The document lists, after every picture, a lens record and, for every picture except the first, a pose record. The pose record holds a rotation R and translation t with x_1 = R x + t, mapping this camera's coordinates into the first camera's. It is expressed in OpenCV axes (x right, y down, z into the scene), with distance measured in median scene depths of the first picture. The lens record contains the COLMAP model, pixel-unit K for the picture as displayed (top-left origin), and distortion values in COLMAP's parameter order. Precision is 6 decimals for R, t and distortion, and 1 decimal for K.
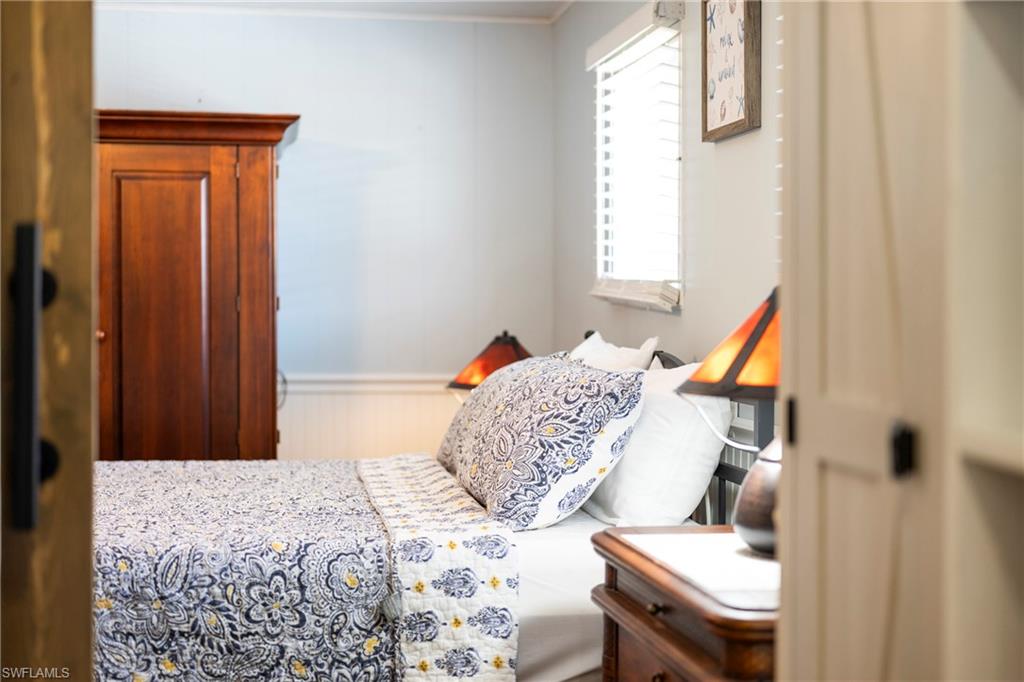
lens RADIAL K [[1488.5, 0, 511.7], [0, 1488.5, 336.0], [0, 0, 1]] dist [0.004490, 0.000000]
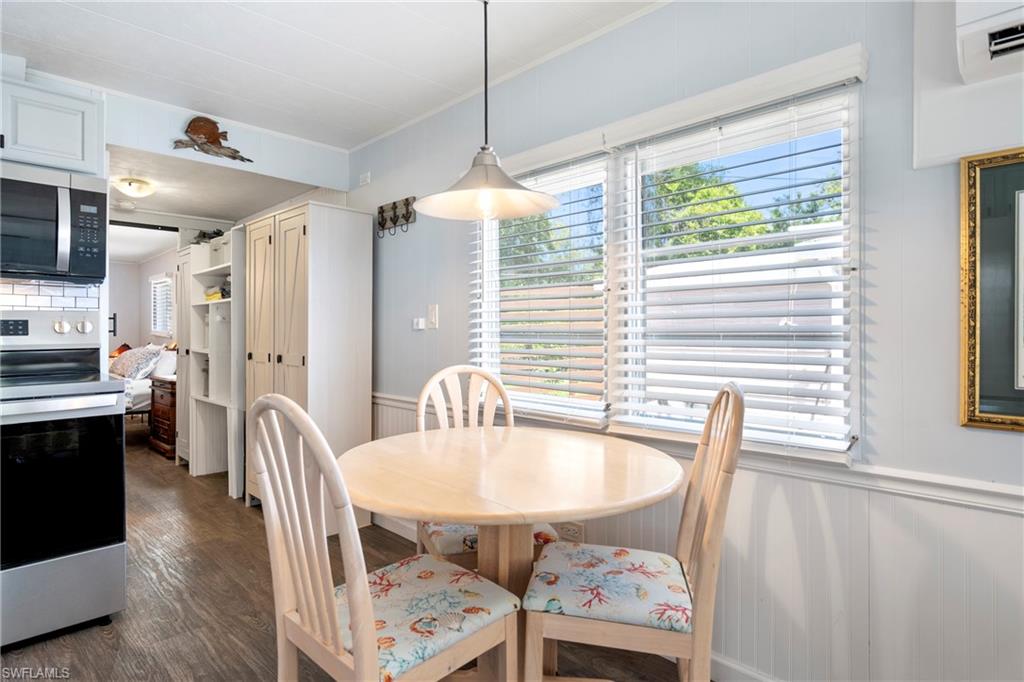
lens RADIAL K [[554.9, 0, 512.0], [0, 554.9, 330.5], [0, 0, 1]] dist [-0.002071, -0.001175]
pose [[0.808833, 0.001828, 0.588036, -0.062413], [0.016158, 0.999548, -0.025332, 0.027713], [-0.587817, 0.029991, 0.808438, -1.359965]]
